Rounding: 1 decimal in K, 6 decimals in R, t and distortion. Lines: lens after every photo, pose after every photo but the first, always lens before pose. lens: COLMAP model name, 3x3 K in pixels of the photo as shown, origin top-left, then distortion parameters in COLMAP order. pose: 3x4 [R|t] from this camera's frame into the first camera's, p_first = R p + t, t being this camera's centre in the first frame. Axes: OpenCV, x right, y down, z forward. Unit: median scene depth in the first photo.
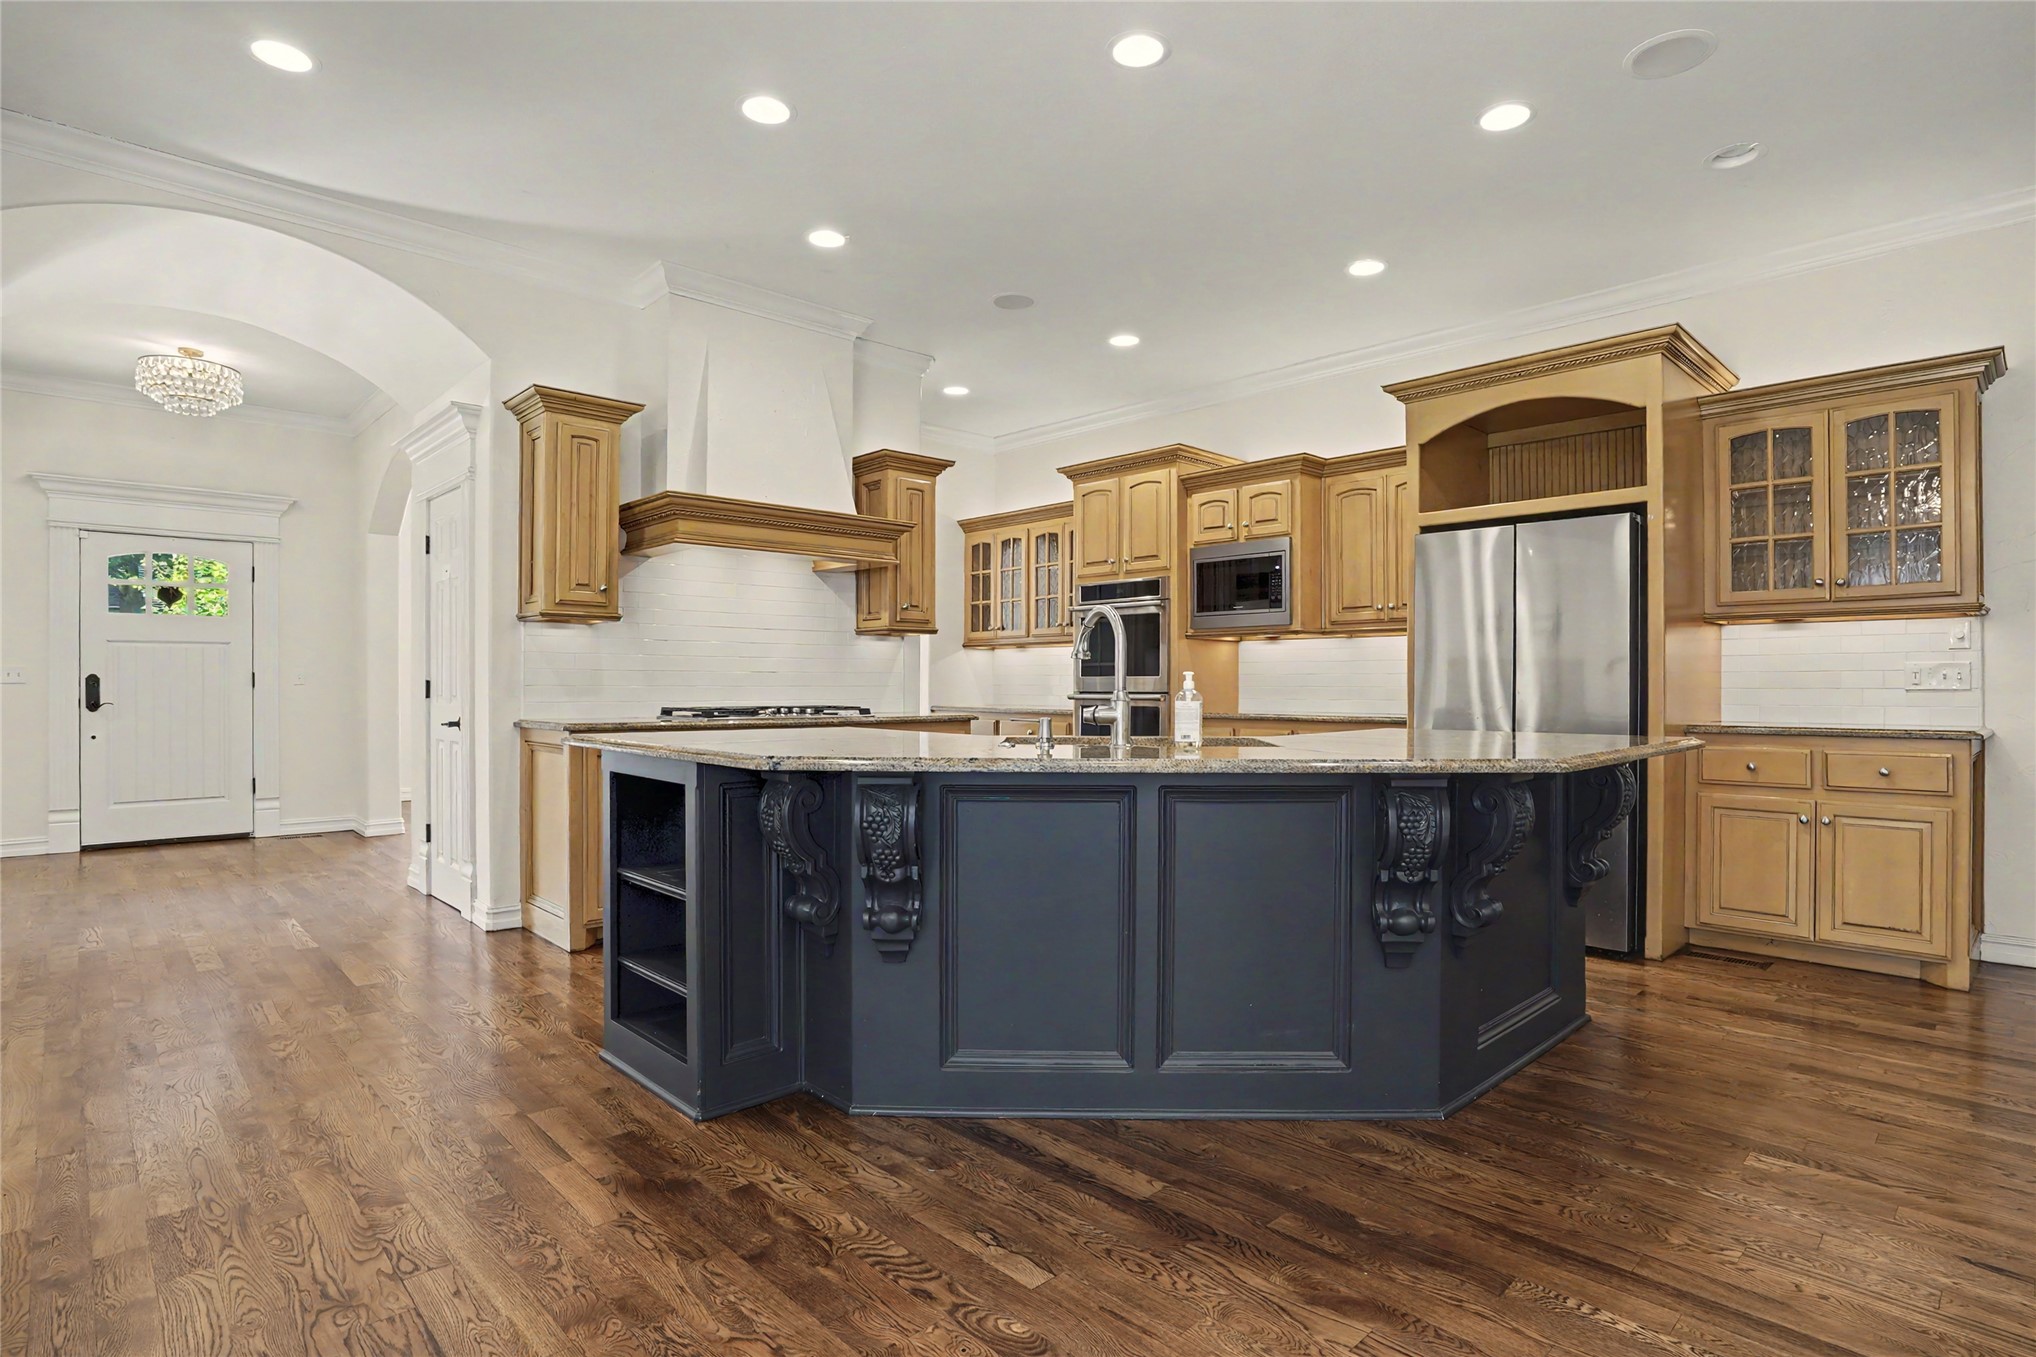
lens RADIAL K [[1037.4, 0, 1018.0], [0, 1037.4, 678.5], [0, 0, 1]] dist [-0.016063, 0.000313]
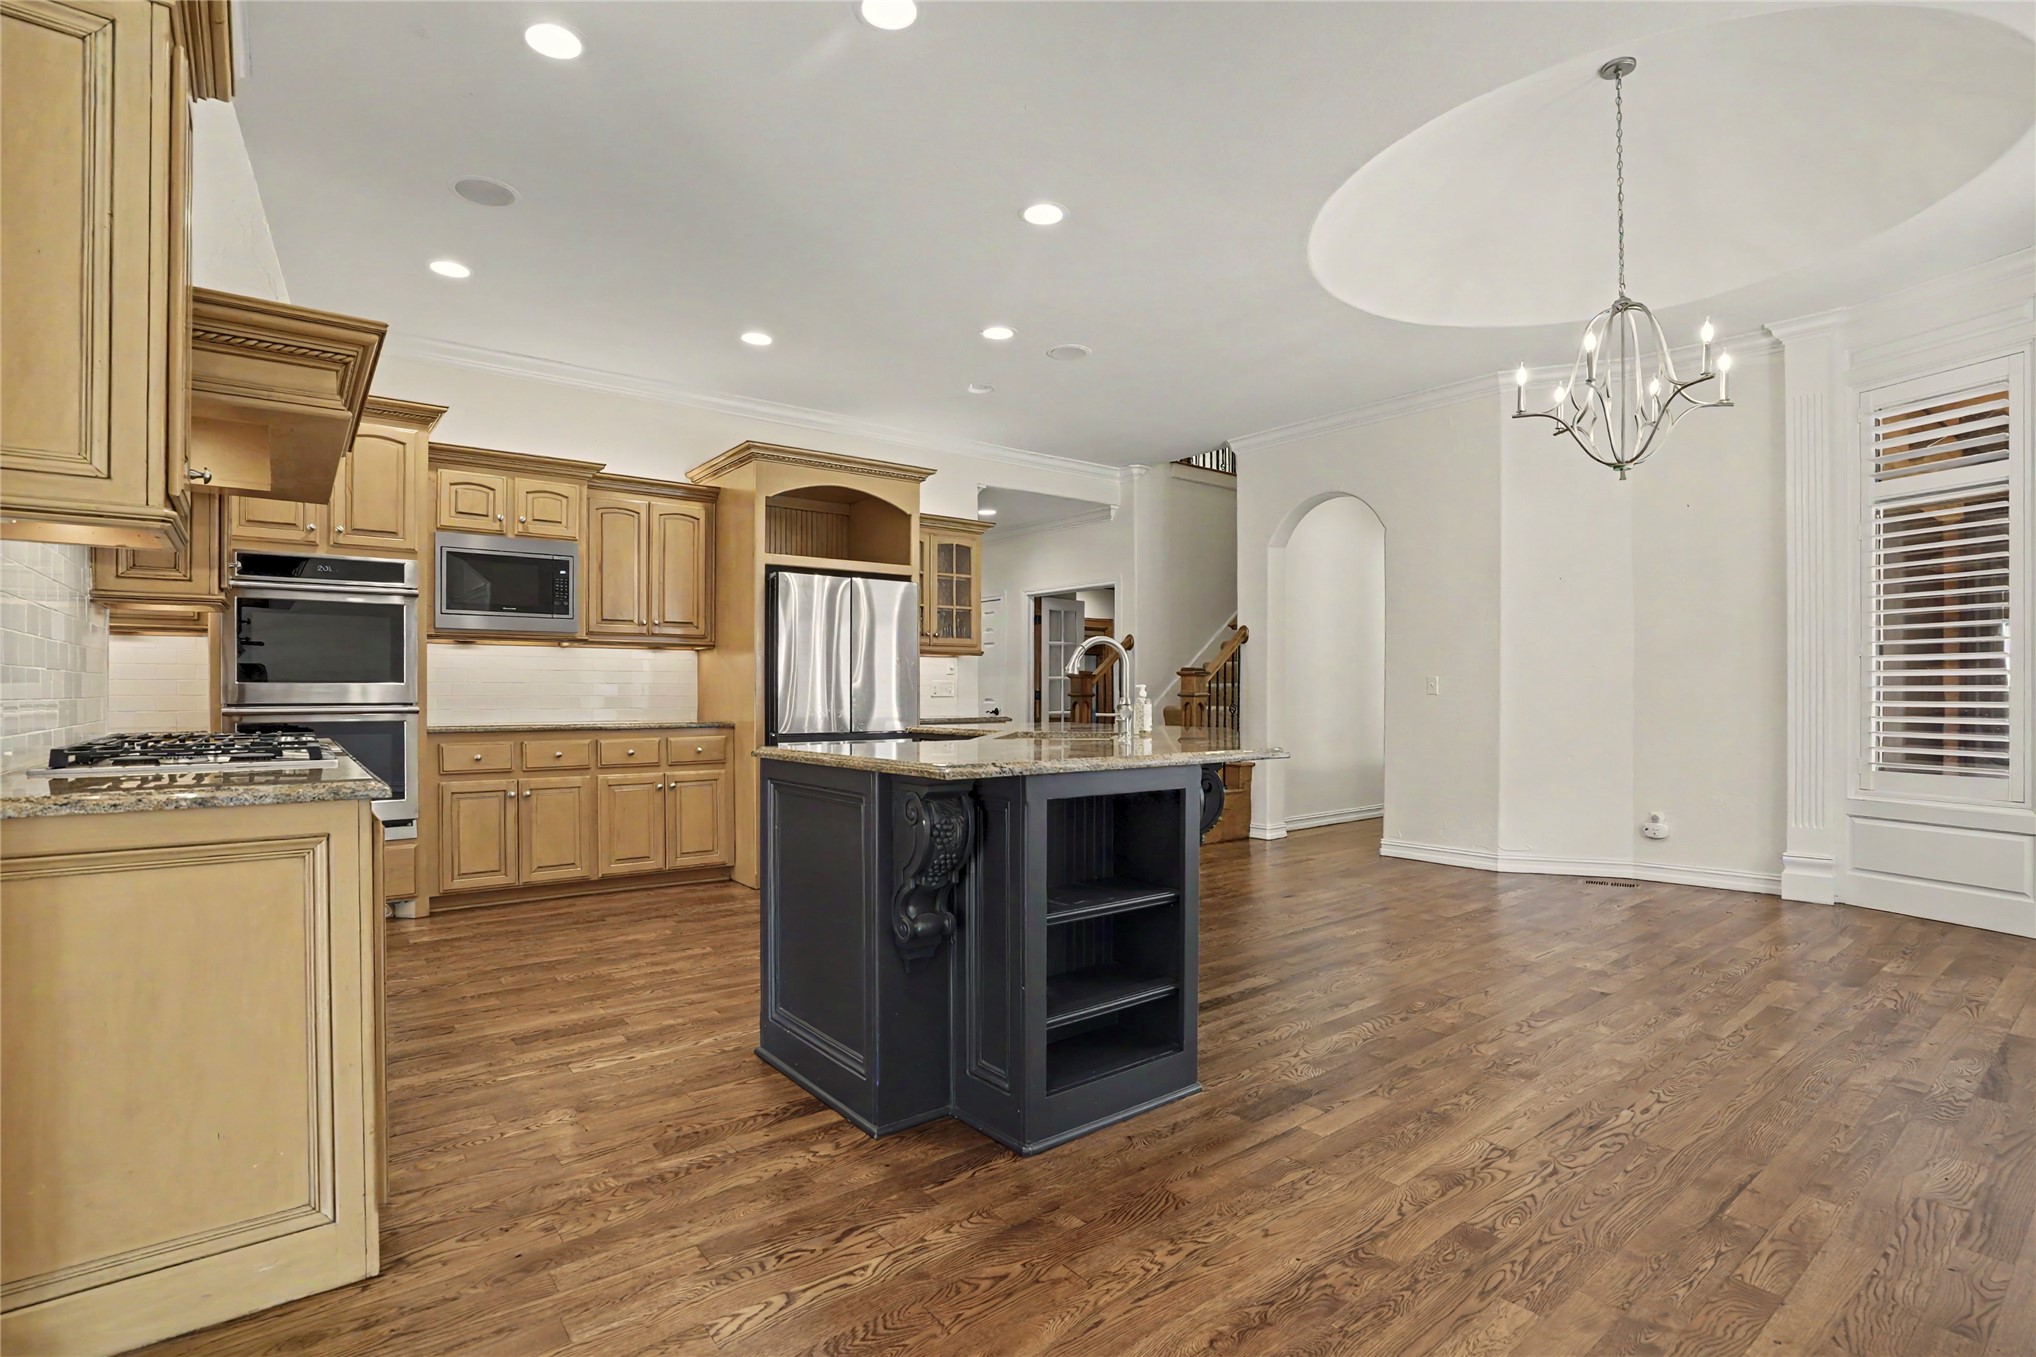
lens RADIAL K [[966.6, 0, 1010.2], [0, 966.6, 716.1], [0, 0, 1]] dist [-0.055454, 0.000207]
pose [[0.100495, -0.027265, 0.994564, -0.610824], [-0.004771, 0.999600, 0.027885, 0.000676], [-0.994926, -0.007548, 0.100325, 0.504468]]
